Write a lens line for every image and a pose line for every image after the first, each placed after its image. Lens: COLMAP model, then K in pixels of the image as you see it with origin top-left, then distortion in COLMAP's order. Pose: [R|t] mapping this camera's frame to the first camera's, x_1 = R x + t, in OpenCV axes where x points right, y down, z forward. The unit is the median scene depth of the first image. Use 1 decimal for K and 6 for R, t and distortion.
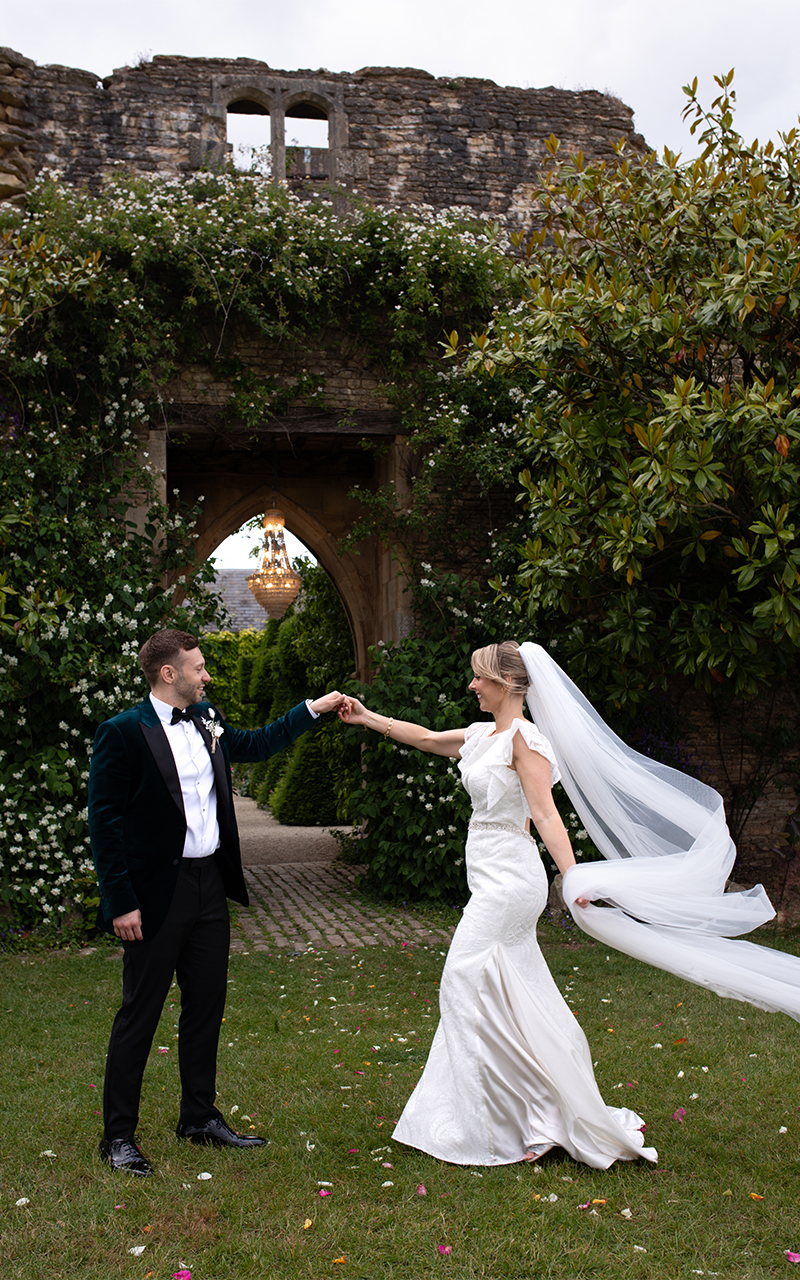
lens RADIAL K [[1286.4, 0, 396.5], [0, 1286.4, 563.8], [0, 0, 1]] dist [-0.042579, 0.022374]
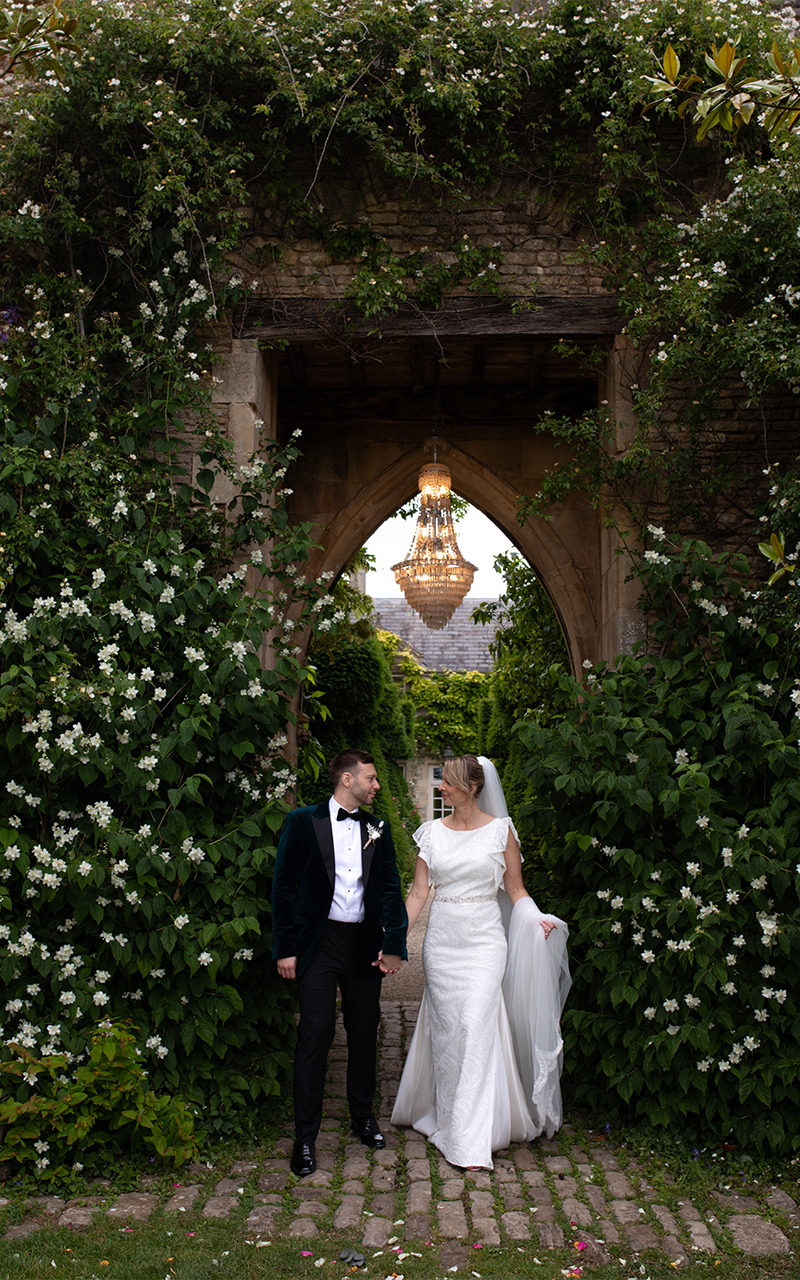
lens RADIAL K [[1286.4, 0, 396.5], [0, 1286.4, 563.8], [0, 0, 1]] dist [-0.042579, 0.022374]
pose [[0.970949, -0.012021, -0.238986, 0.047994], [0.002130, 0.999132, -0.041602, 0.040860], [0.239278, 0.039884, 0.970131, 0.399280]]
